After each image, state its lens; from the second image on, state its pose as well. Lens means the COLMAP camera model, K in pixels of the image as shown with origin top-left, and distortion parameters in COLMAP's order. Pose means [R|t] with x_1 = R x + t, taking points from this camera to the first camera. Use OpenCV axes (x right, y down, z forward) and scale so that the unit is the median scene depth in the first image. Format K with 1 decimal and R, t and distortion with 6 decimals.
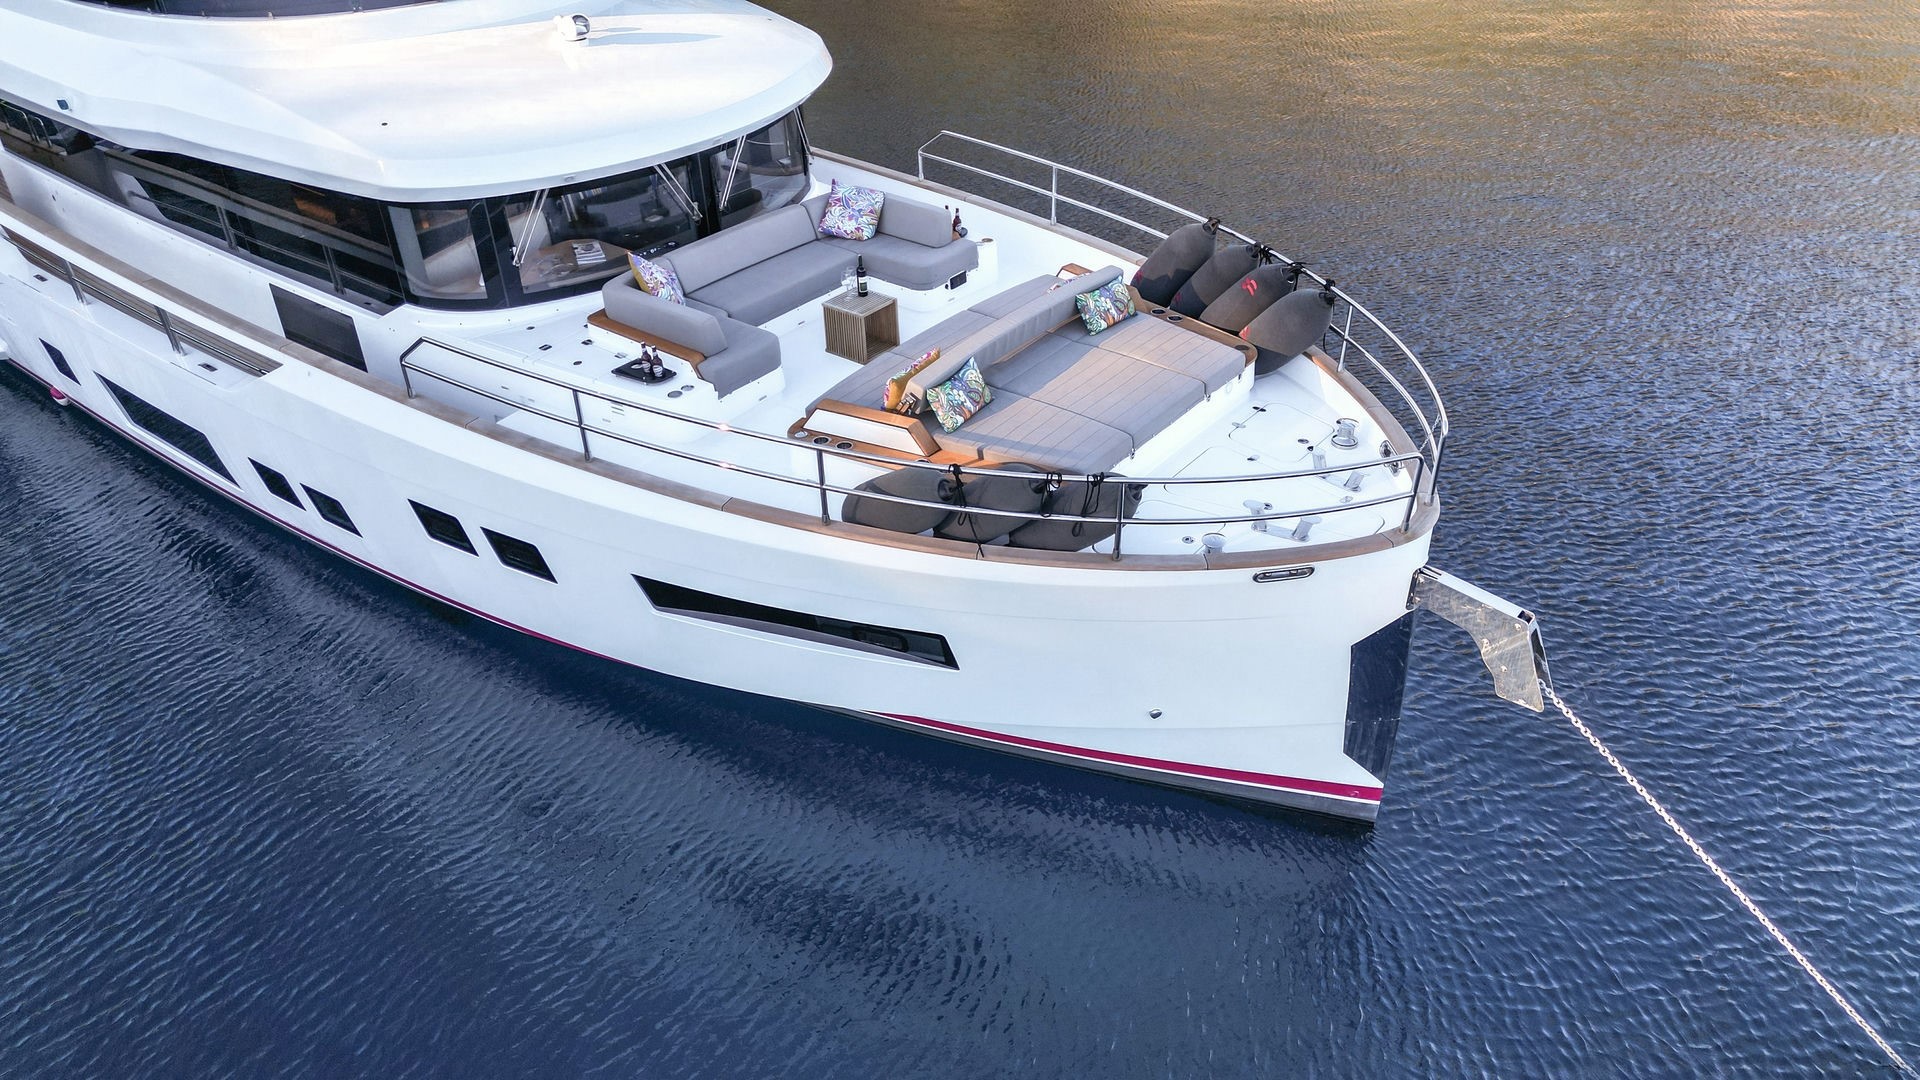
lens RADIAL K [[1370.5, 0, 960.0], [0, 1370.5, 540.0], [0, 0, 1]] dist [0.088208, -0.075175]
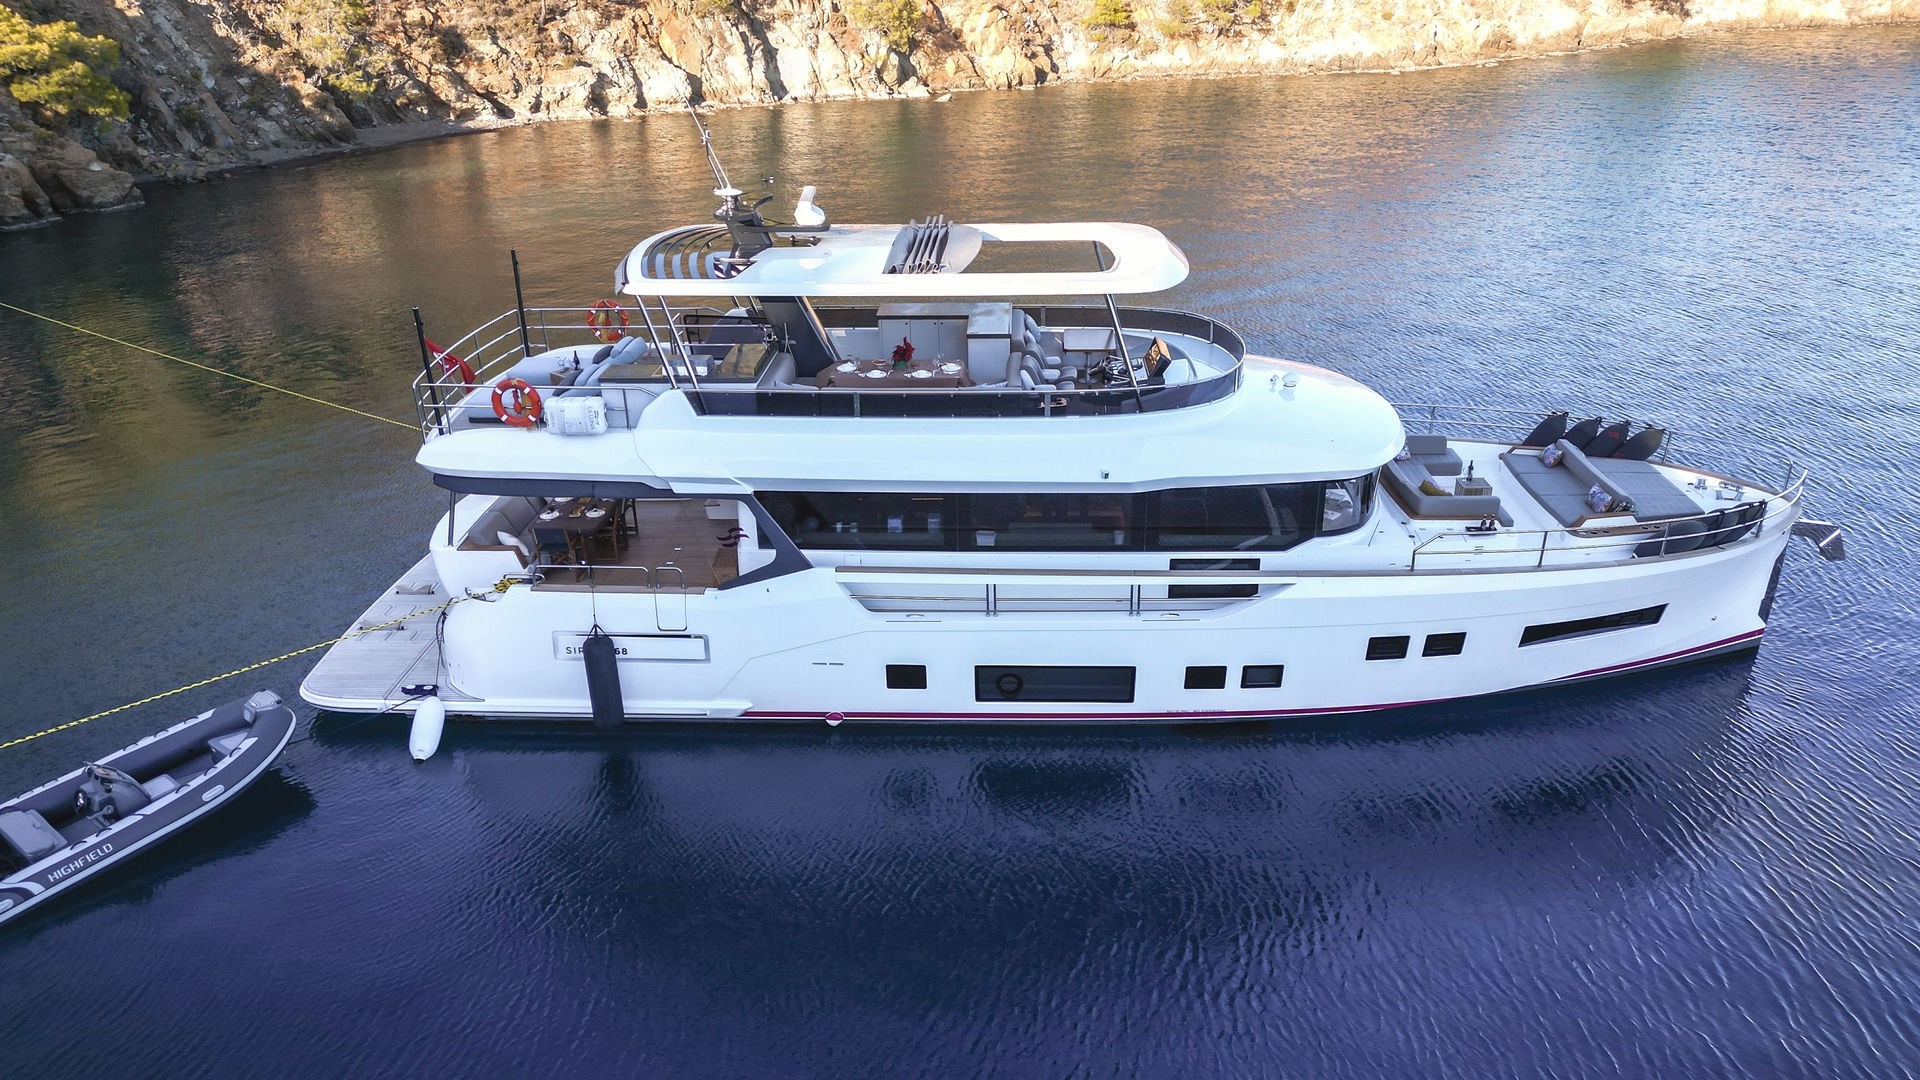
lens RADIAL K [[1370.5, 0, 960.0], [0, 1370.5, 540.0], [0, 0, 1]] dist [0.088208, -0.075175]
pose [[0.806075, -0.226752, 0.546651, -1.839181], [0.321053, 0.943500, -0.082050, -0.178157], [-0.497160, 0.241642, 0.833331, -0.255604]]
